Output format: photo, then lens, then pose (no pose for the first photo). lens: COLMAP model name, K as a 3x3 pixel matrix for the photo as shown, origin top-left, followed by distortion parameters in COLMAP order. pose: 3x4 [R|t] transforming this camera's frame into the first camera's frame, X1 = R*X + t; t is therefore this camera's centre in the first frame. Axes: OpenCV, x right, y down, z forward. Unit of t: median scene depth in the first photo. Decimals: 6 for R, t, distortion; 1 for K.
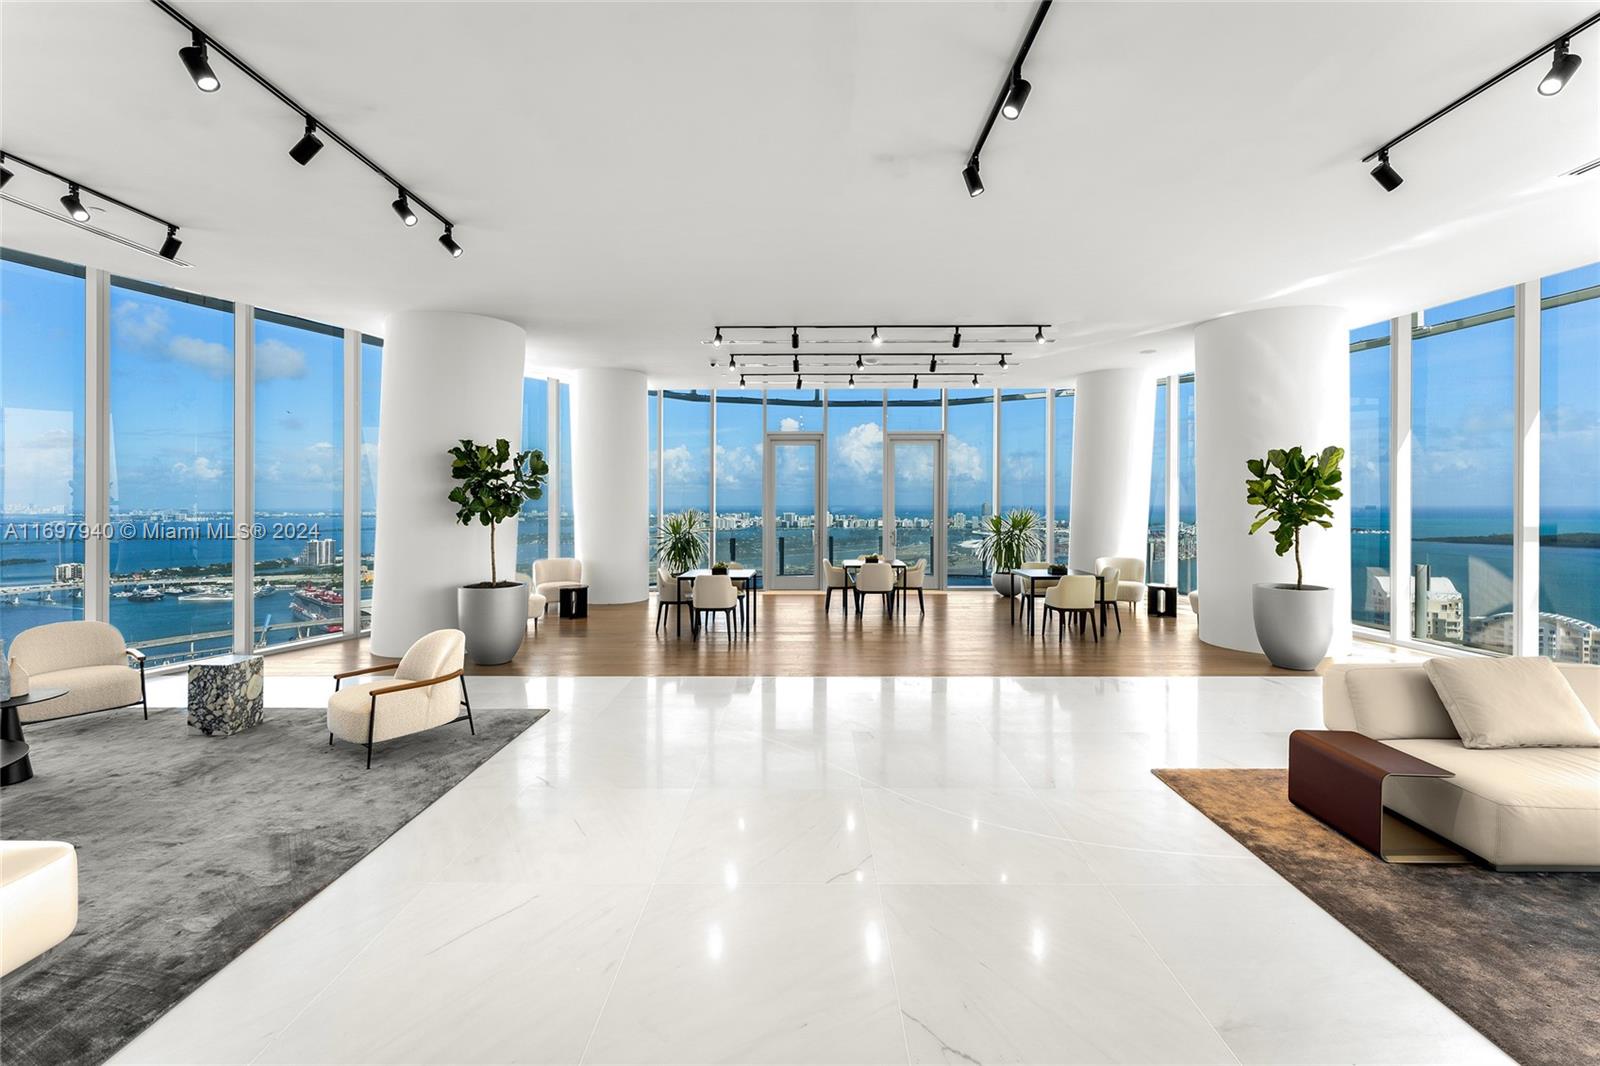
lens RADIAL K [[663.0, 0, 799.4], [0, 663.0, 509.9], [0, 0, 1]] dist [-0.000889, -0.000013]
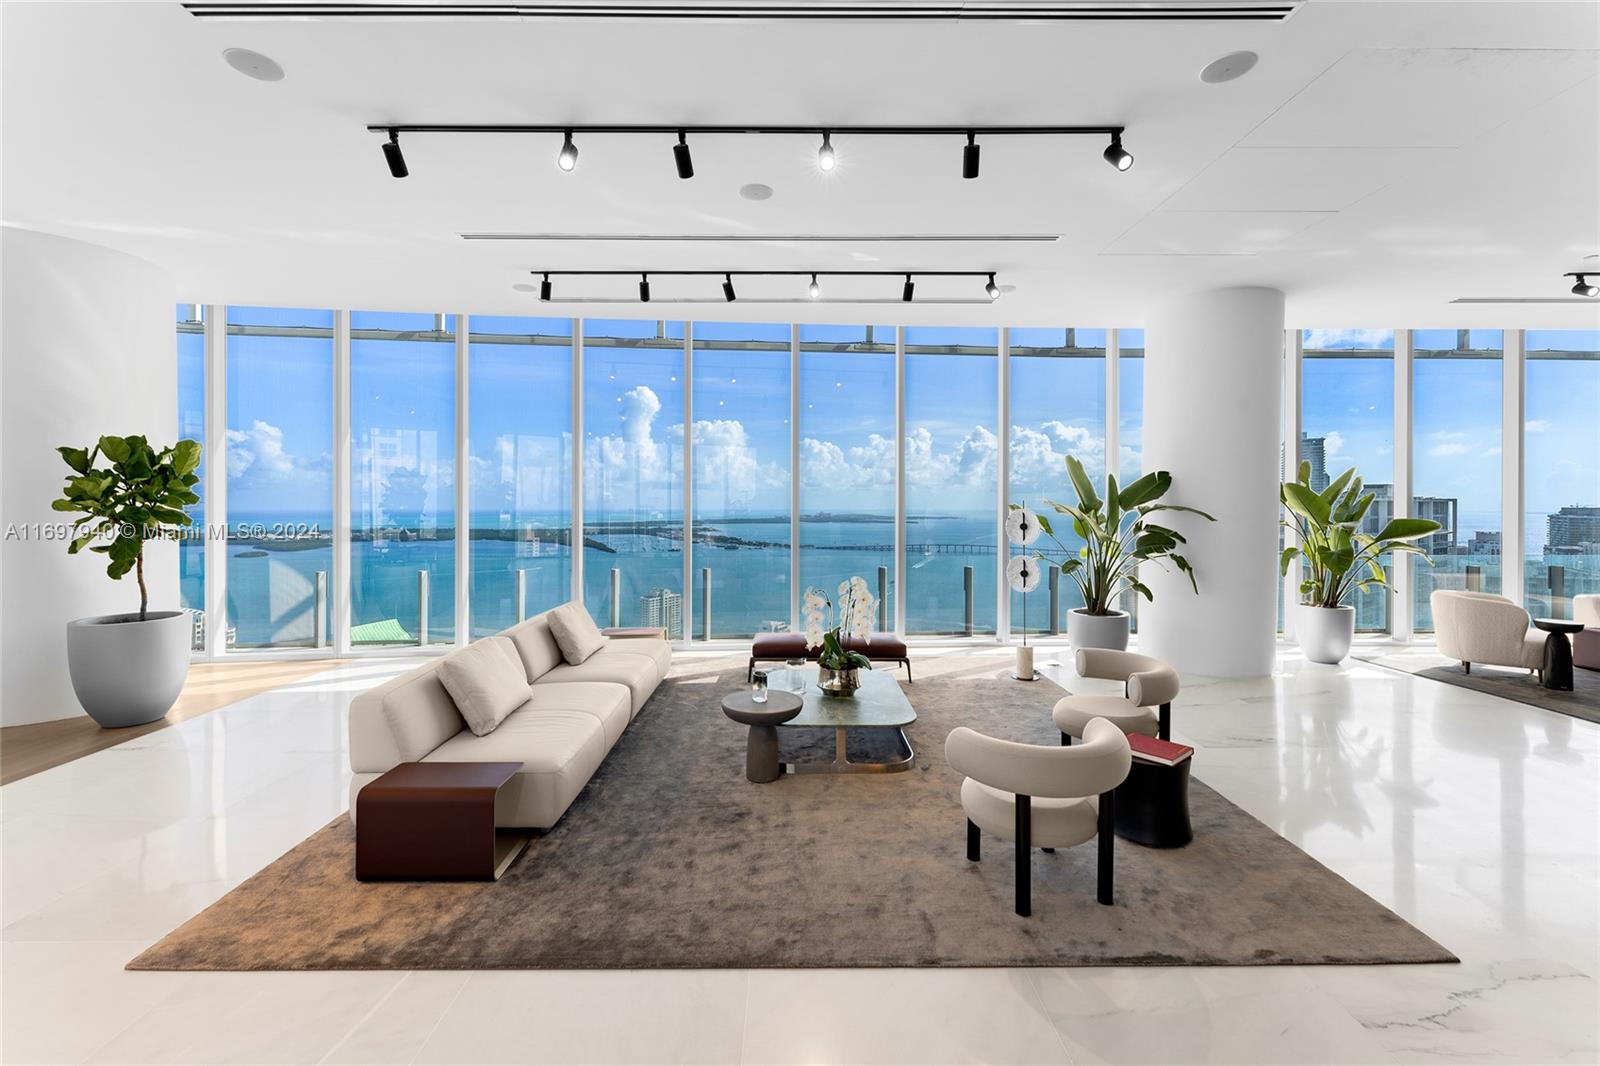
lens RADIAL K [[663.0, 0, 799.4], [0, 663.0, 509.9], [0, 0, 1]] dist [-0.000889, -0.000013]
pose [[-0.014703, -0.006364, 0.999872, -0.034973], [0.013846, 0.999883, 0.006567, -0.003181], [-0.999796, 0.013941, -0.014613, 0.248645]]
